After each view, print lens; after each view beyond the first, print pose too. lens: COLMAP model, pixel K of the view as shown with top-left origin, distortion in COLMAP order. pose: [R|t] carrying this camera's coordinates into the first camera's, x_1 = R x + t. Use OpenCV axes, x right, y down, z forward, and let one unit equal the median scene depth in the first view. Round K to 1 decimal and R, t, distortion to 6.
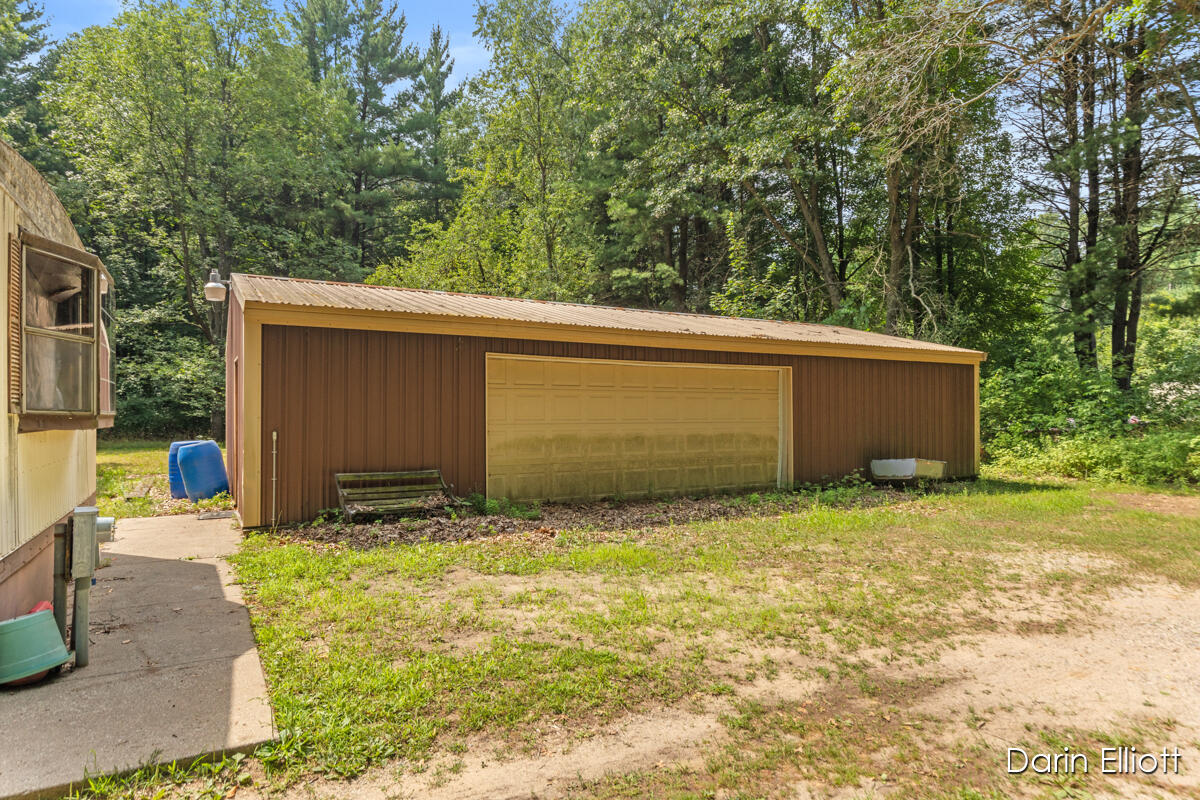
lens RADIAL K [[698.5, 0, 600.0], [0, 698.5, 400.0], [0, 0, 1]] dist [0.000900, 0.000236]
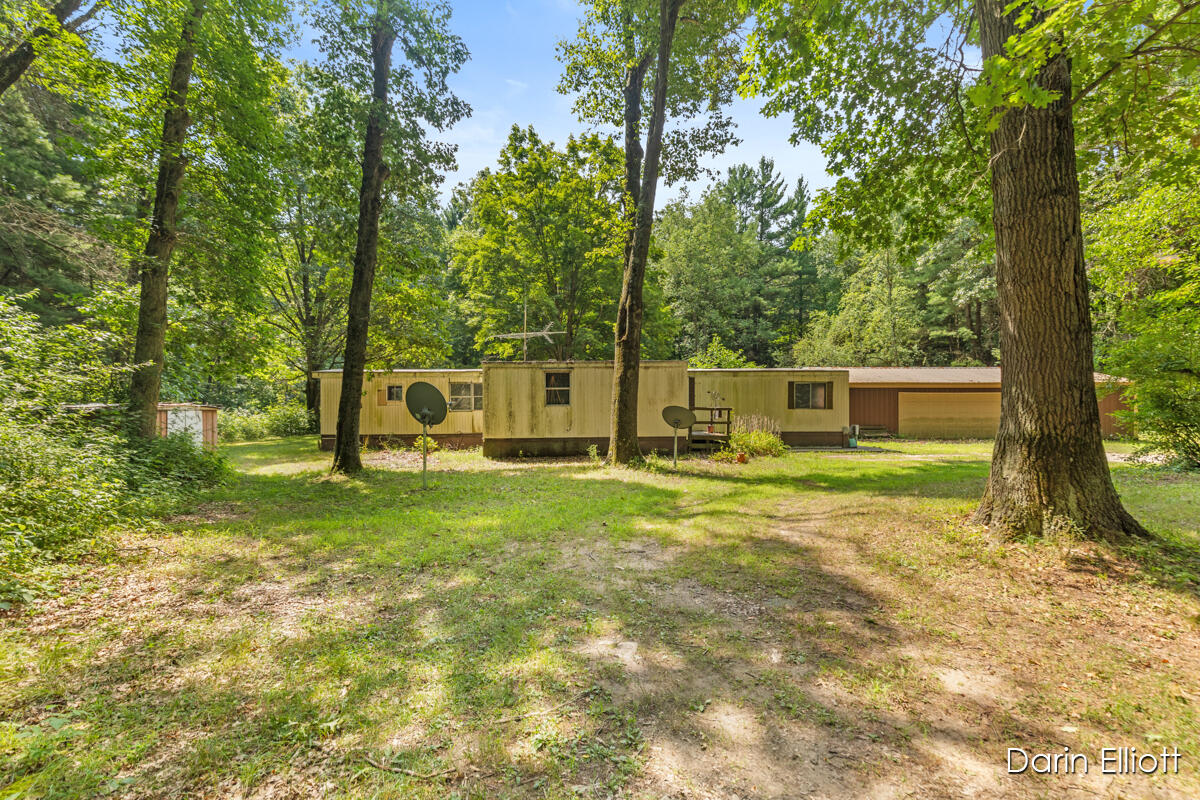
lens RADIAL K [[539.9, 0, 600.0], [0, 539.9, 400.0], [0, 0, 1]] dist [0.002675, 0.000152]
pose [[0.874158, 0.001277, -0.485640, -0.036703], [0.000757, 0.999992, 0.003993, -0.009854], [0.485641, -0.003858, 0.874150, -0.469662]]
